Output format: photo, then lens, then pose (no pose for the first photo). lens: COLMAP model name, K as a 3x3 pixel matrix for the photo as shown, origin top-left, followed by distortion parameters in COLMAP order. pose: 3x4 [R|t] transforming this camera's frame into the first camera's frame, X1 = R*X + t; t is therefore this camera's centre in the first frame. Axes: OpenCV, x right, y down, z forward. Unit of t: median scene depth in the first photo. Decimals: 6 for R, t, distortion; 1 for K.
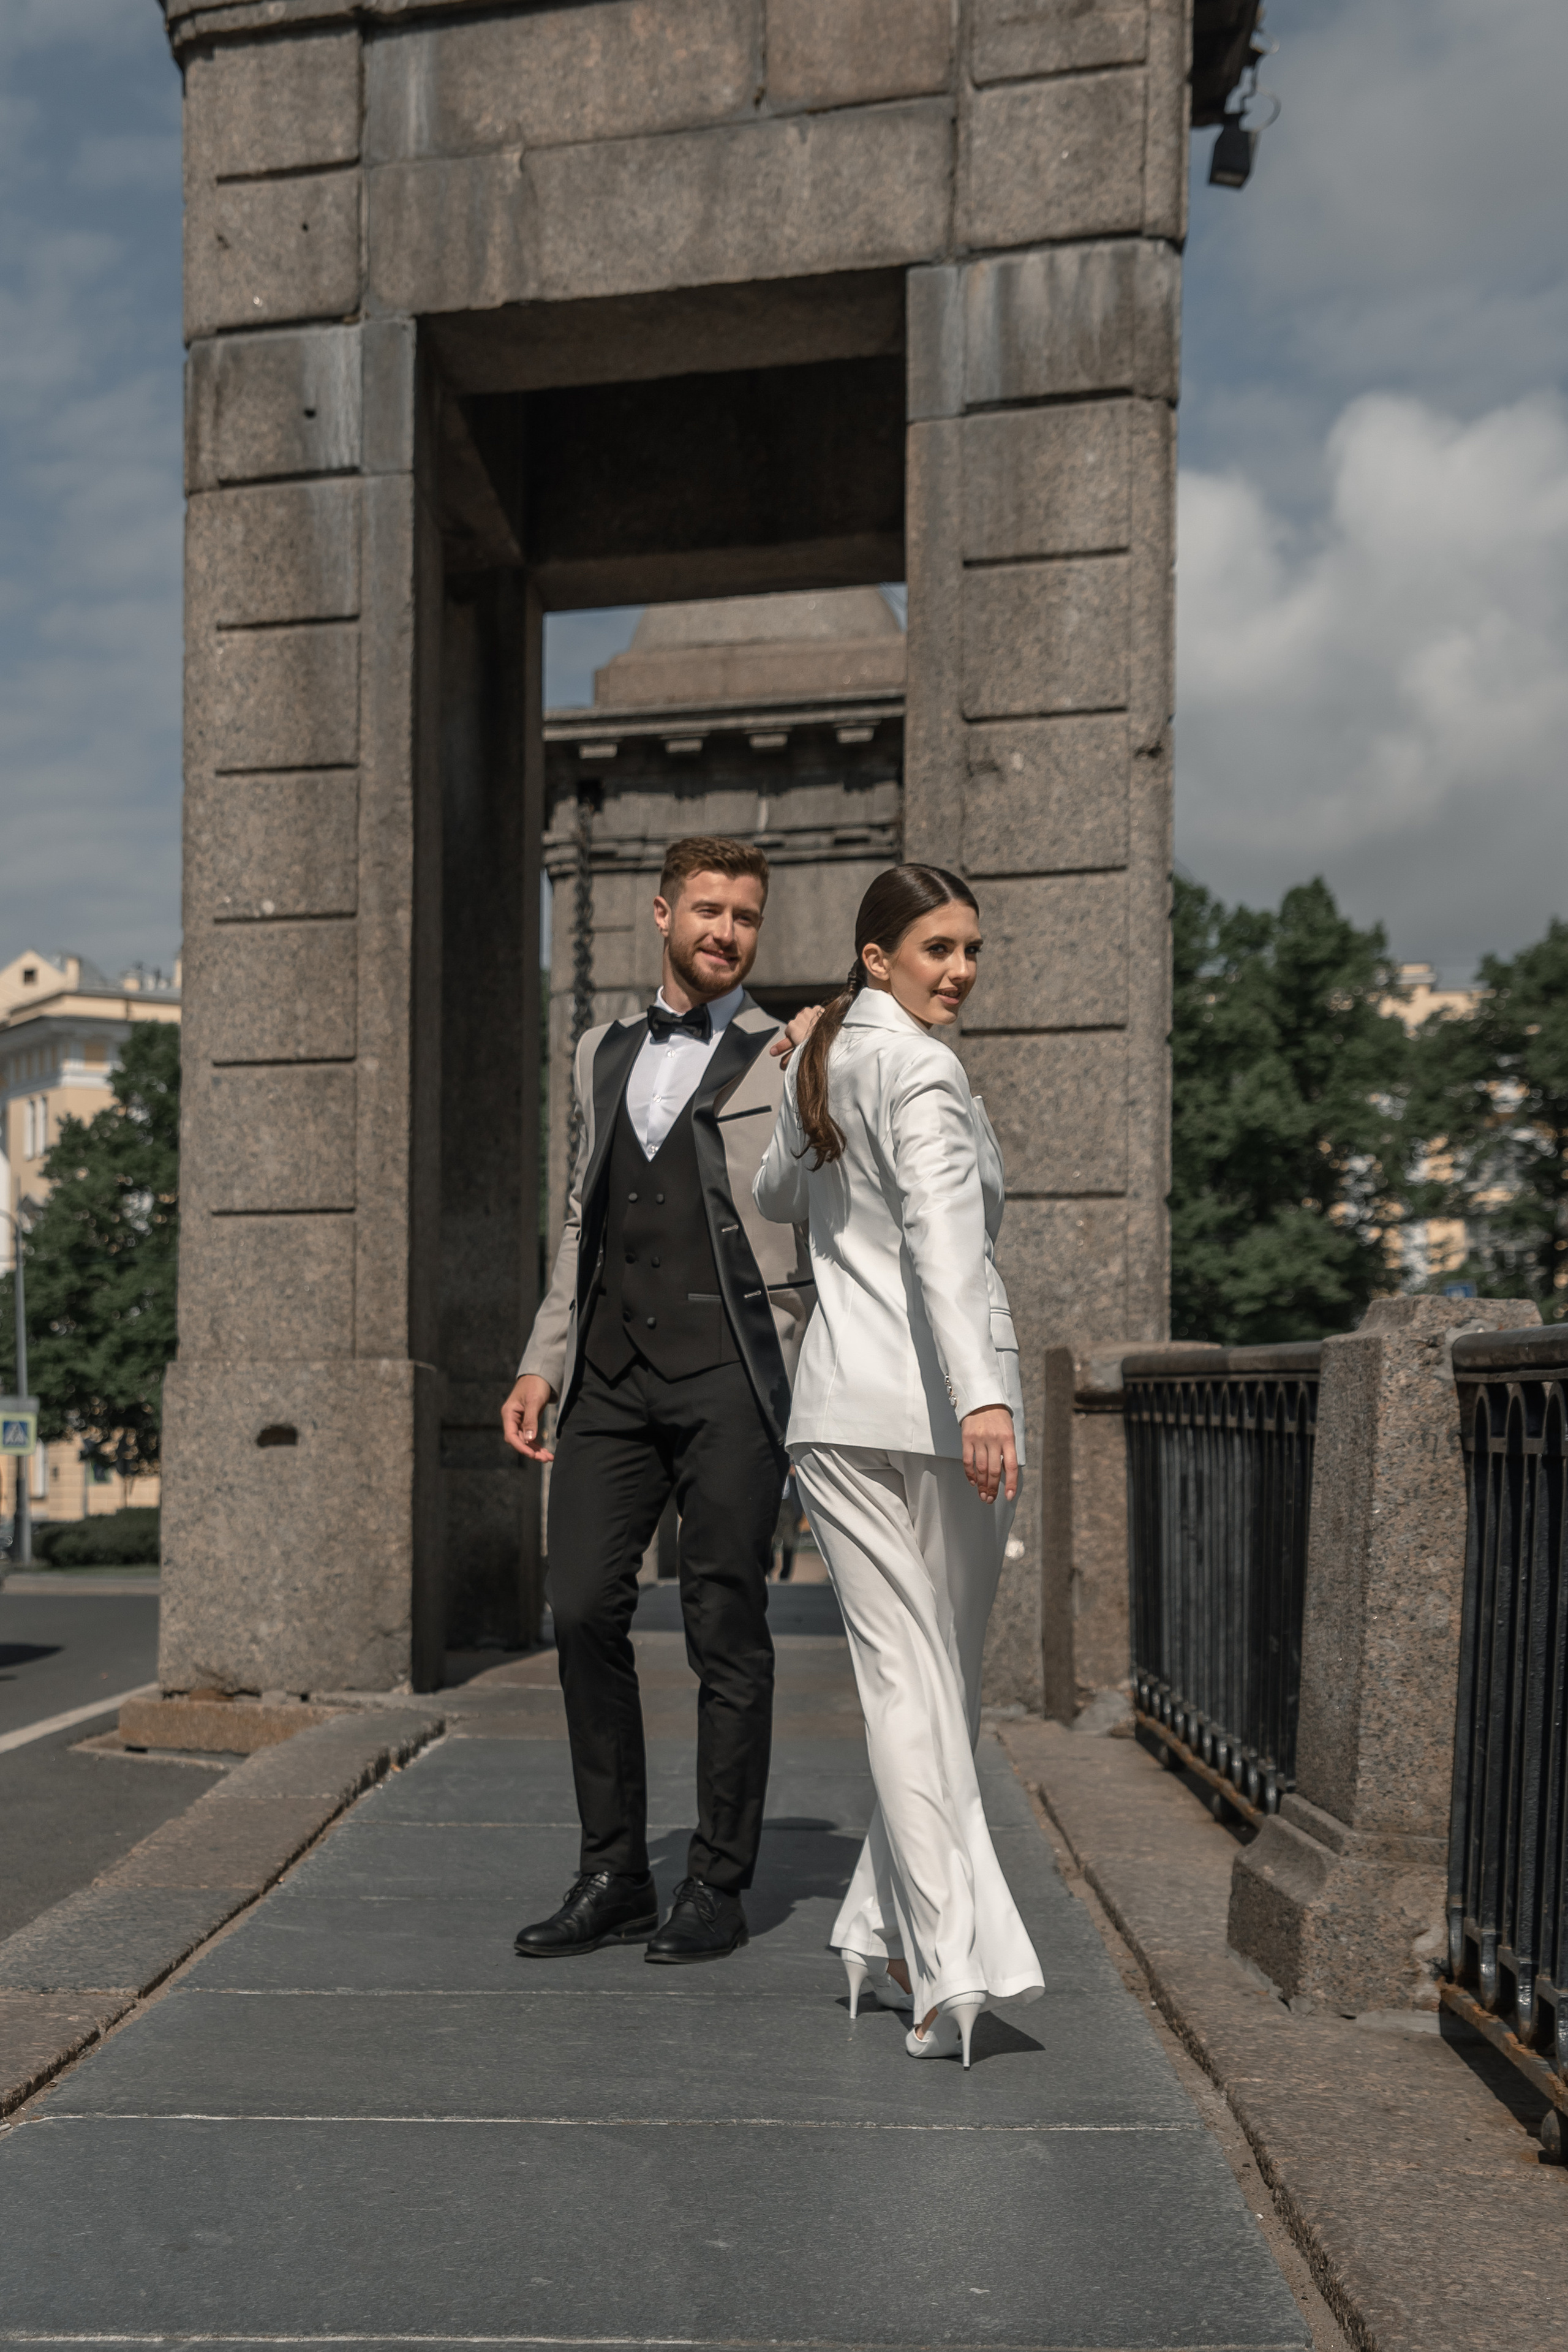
lens RADIAL K [[3104.7, 0, 813.4], [0, 3104.7, 1247.5], [0, 0, 1]] dist [0.042416, 0.193879]
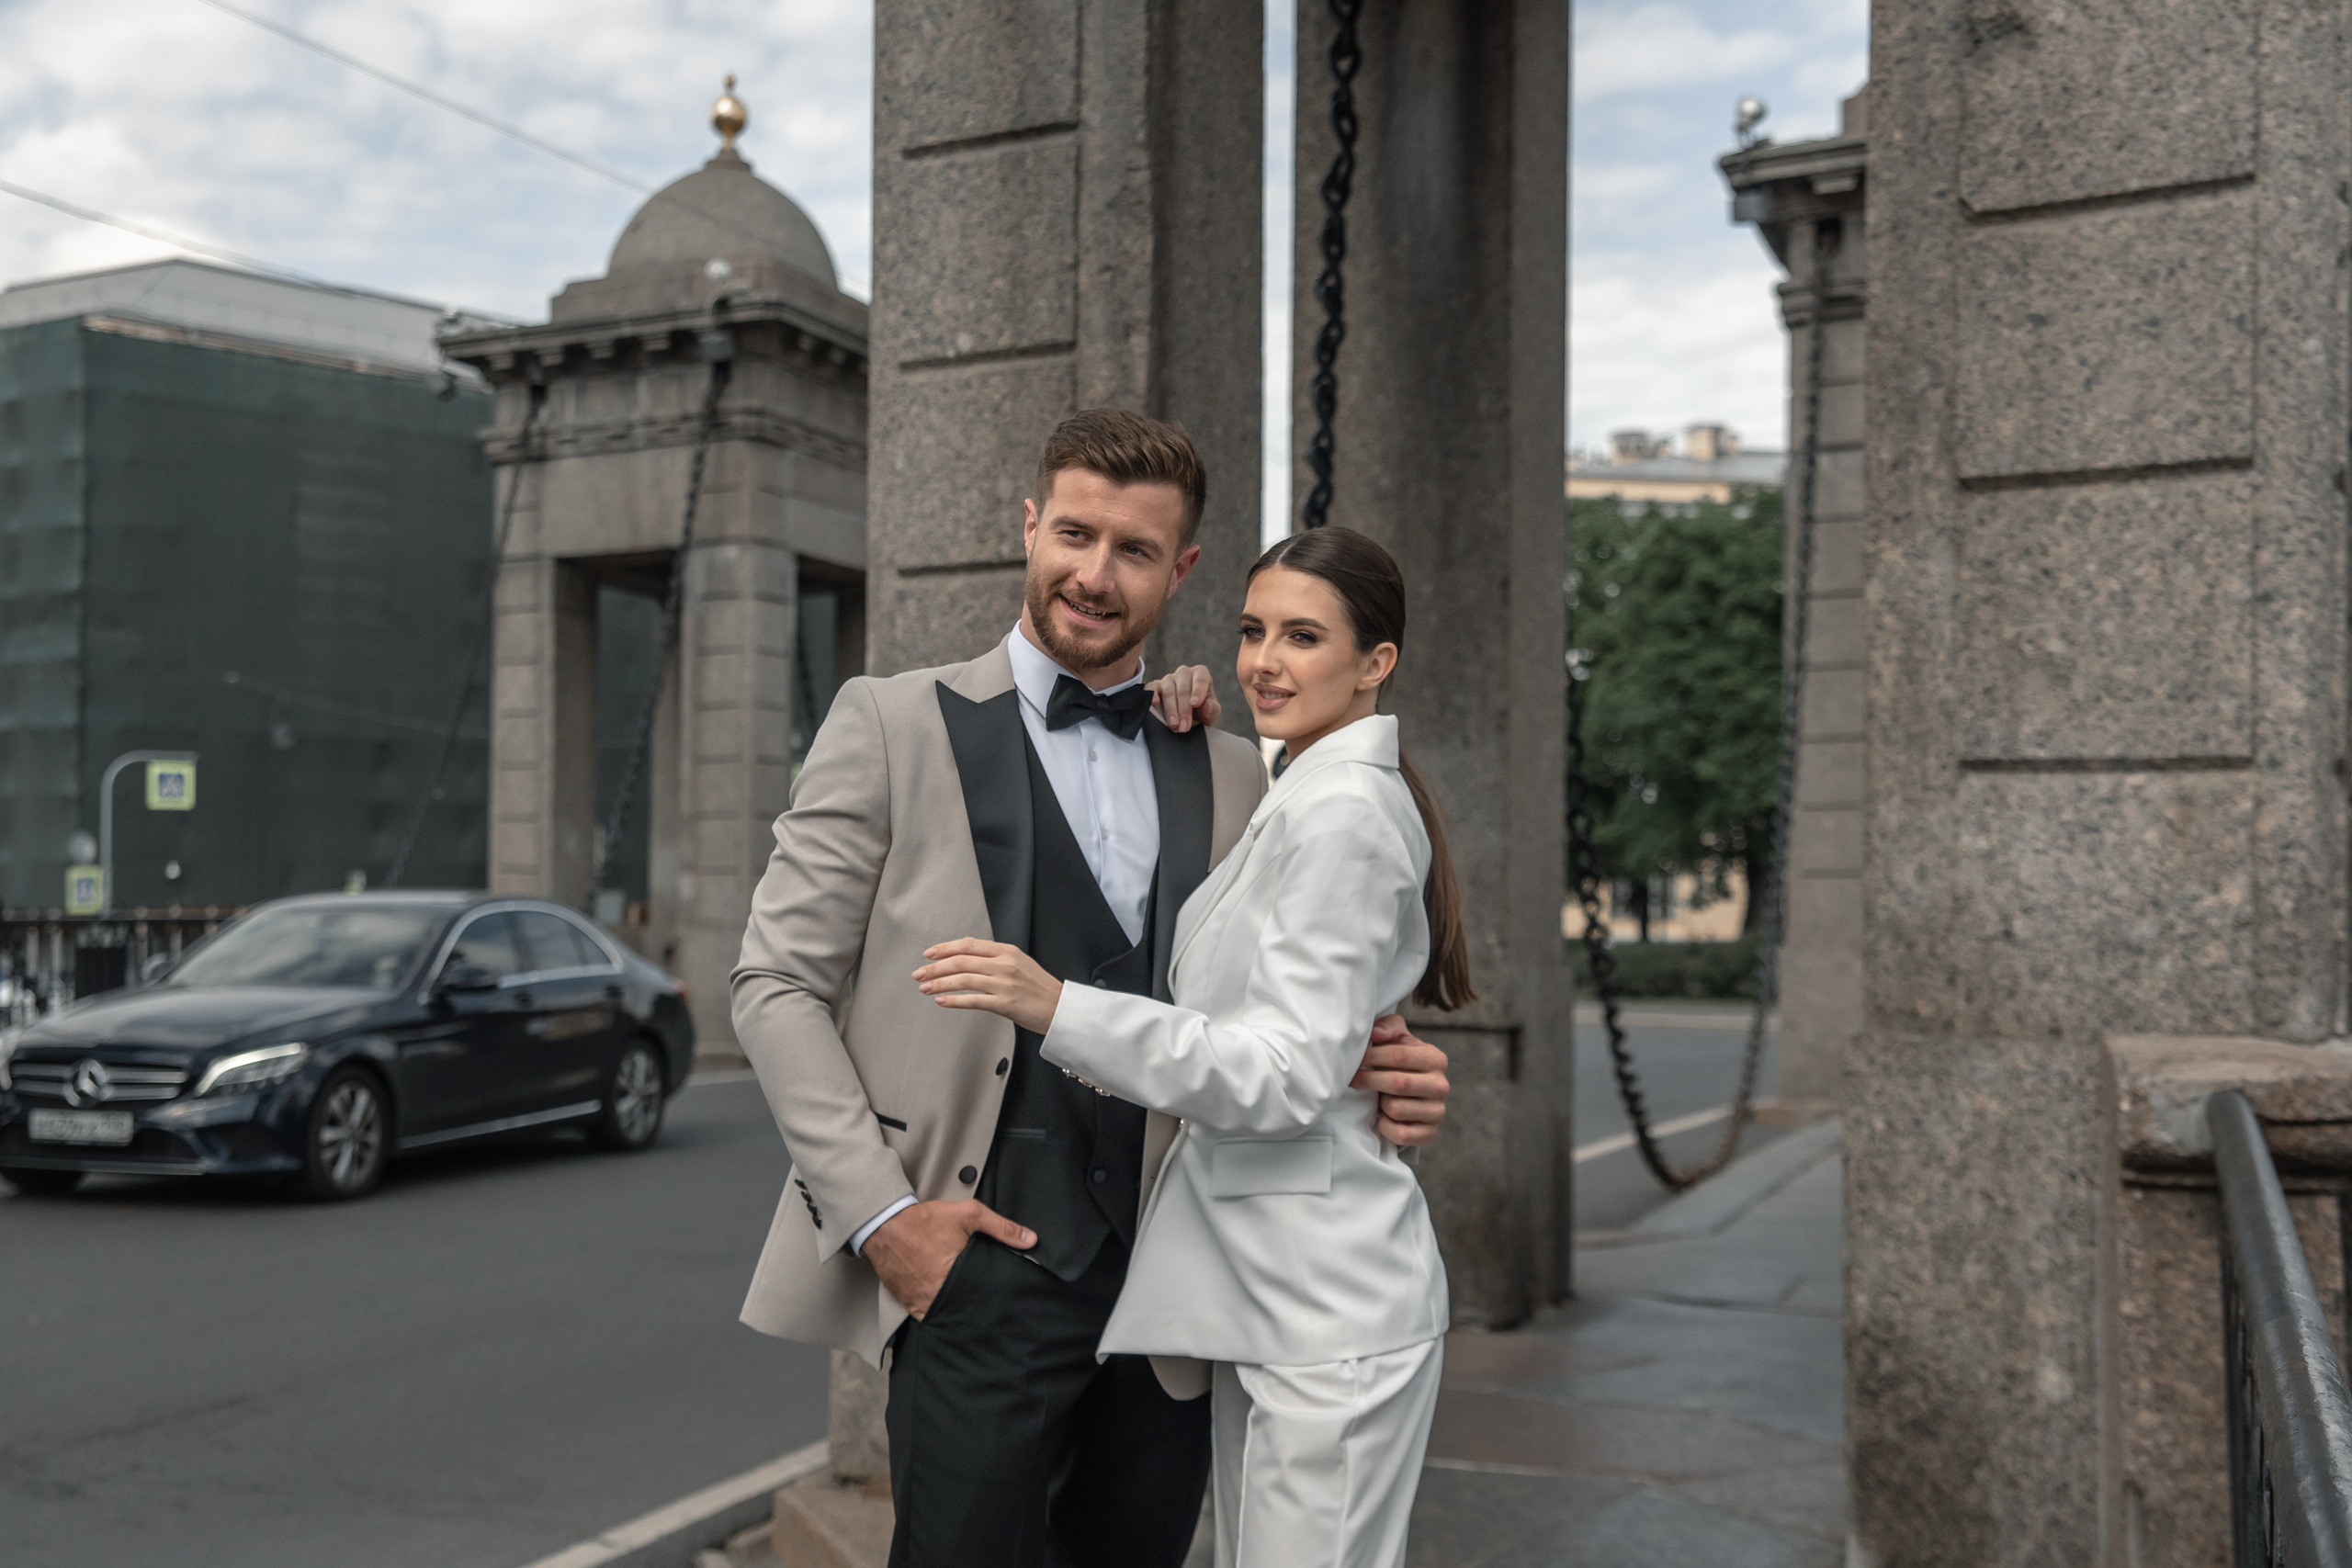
lens RADIAL K [[3104.4, 0, 1181.5], [0, 3104.4, 757.5], [0, 0, 1]] dist [0.042416, 0.193879]
pose [[0.955738, -0.013177, -0.293923, 0.079702], [0.016836, 0.999809, 0.009921, -0.026109], [0.293736, -0.014431, 0.955778, 0.395295]]
